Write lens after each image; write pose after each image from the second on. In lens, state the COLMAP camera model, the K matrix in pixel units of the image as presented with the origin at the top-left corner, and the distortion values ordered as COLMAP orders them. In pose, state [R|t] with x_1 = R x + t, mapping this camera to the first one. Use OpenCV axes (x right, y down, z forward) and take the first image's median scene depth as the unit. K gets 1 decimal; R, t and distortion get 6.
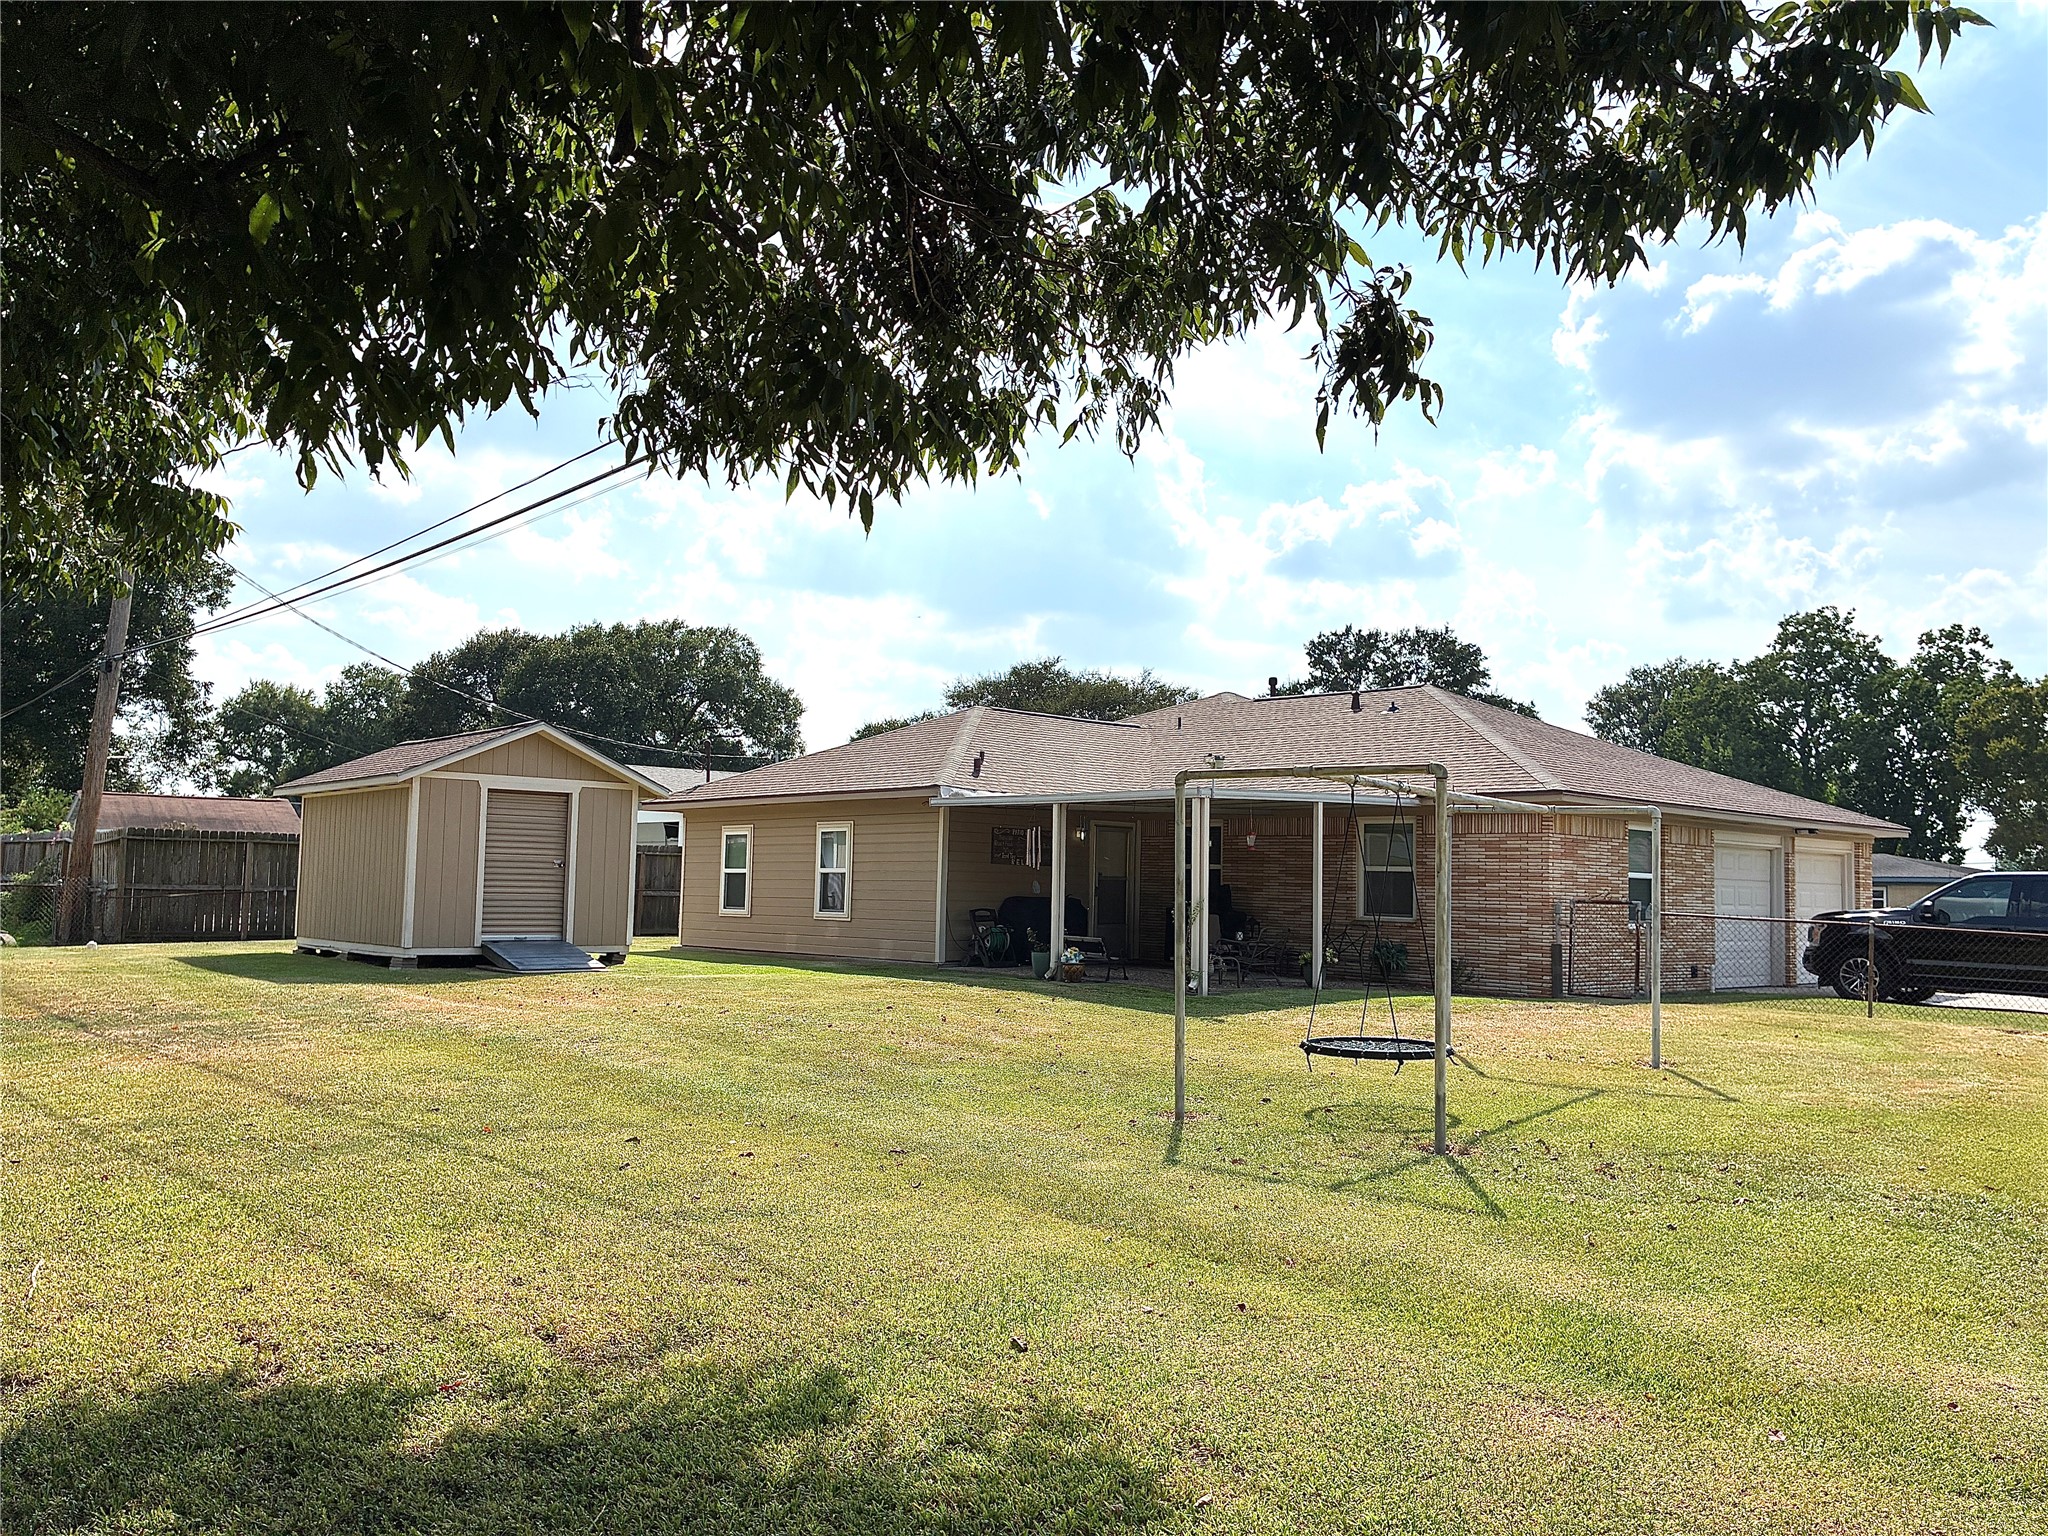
lens RADIAL K [[1553.6, 0, 1030.5], [0, 1553.6, 780.0], [0, 0, 1]] dist [0.053103, -0.039169]
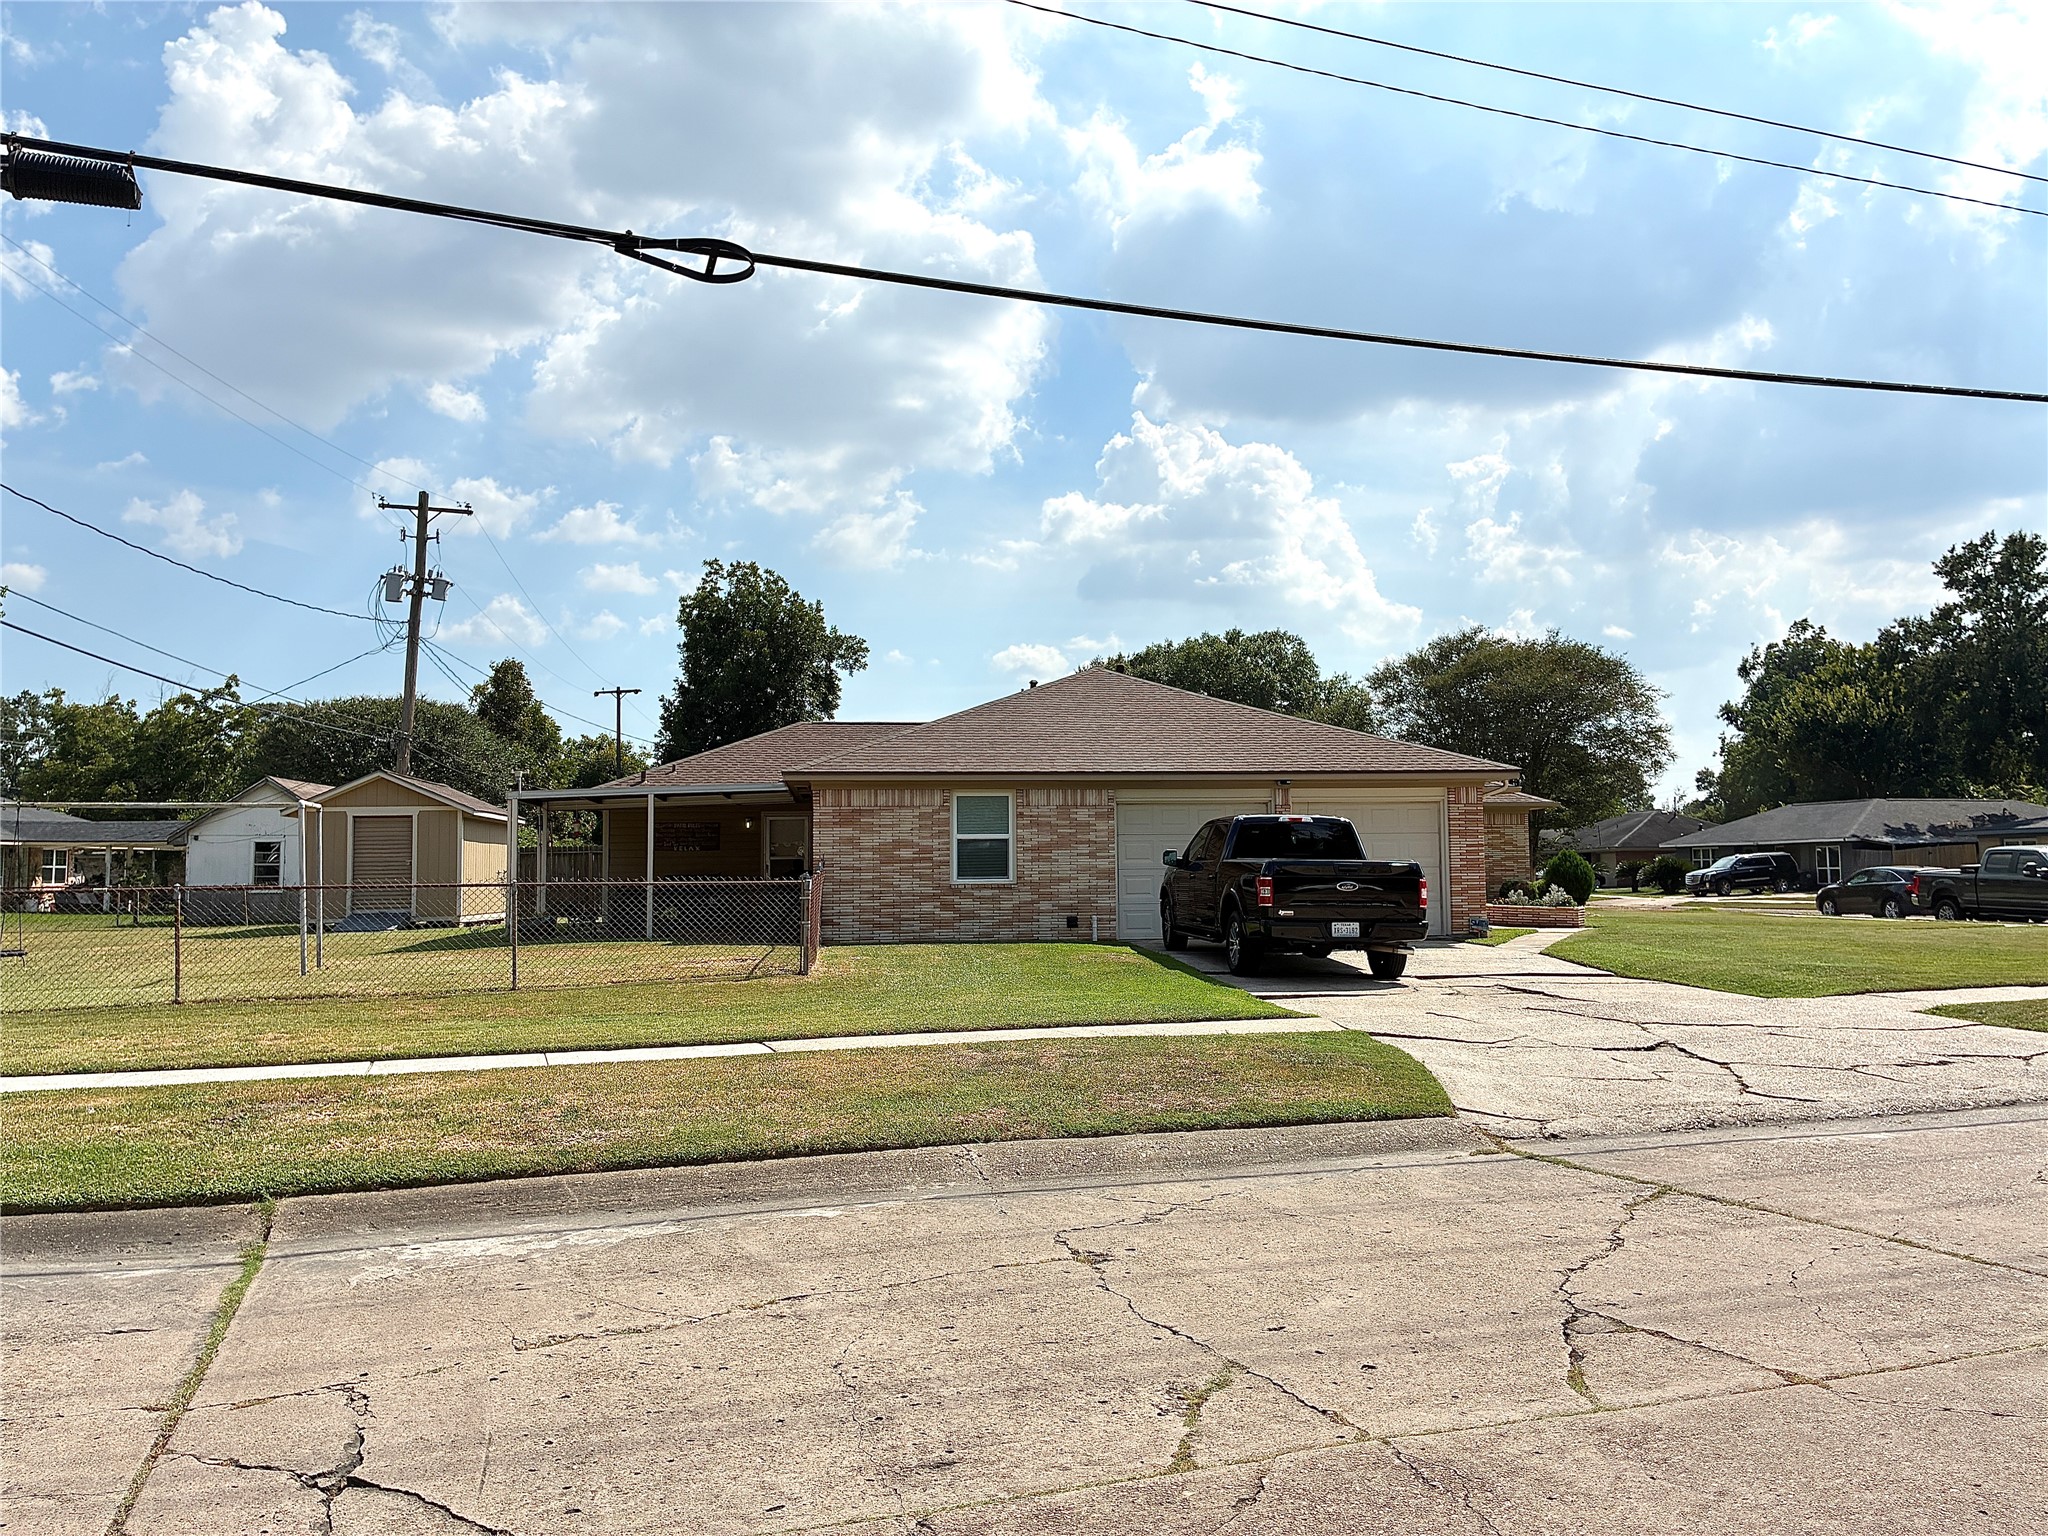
lens RADIAL K [[1553.6, 0, 1045.5], [0, 1553.6, 763.3], [0, 0, 1]] dist [0.053103, -0.039169]
pose [[0.817980, -0.072807, -0.570621, 0.895276], [0.069797, 0.997191, -0.027181, 0.035172], [0.570997, -0.017594, 0.820764, 0.088759]]
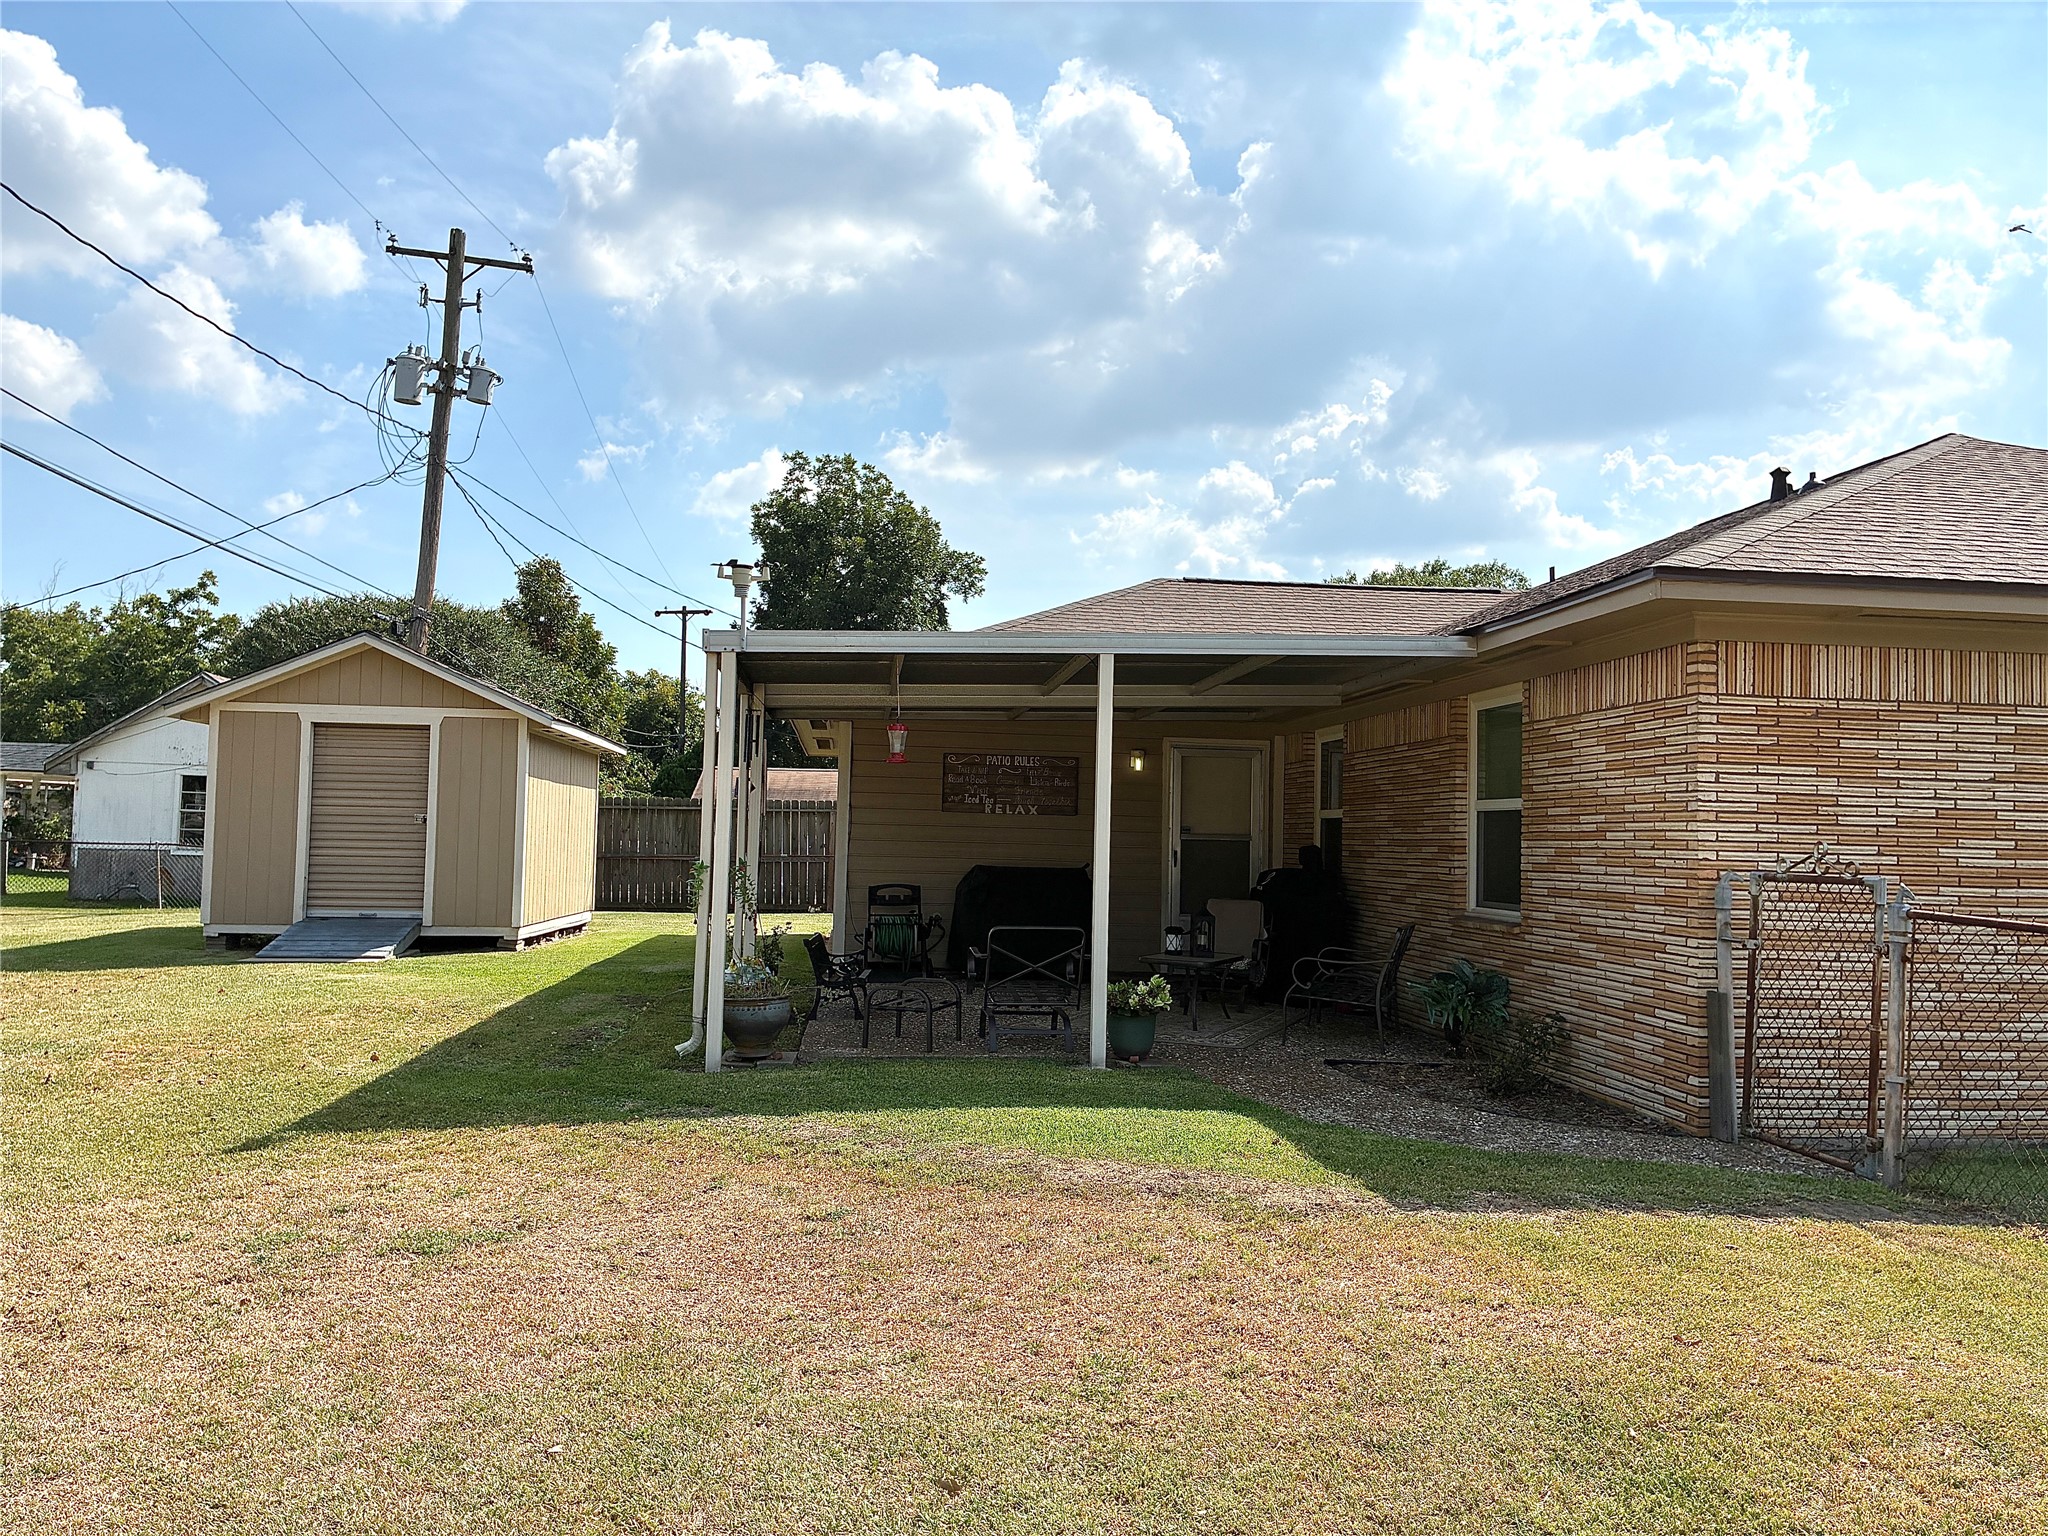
lens RADIAL K [[1553.6, 0, 1025.5], [0, 1553.6, 764.9], [0, 0, 1]] dist [0.053103, -0.039169]
pose [[0.809001, -0.034147, -0.586815, 0.322112], [0.036203, 0.999310, -0.008240, 0.036928], [0.586692, -0.014578, 0.809679, 0.459894]]
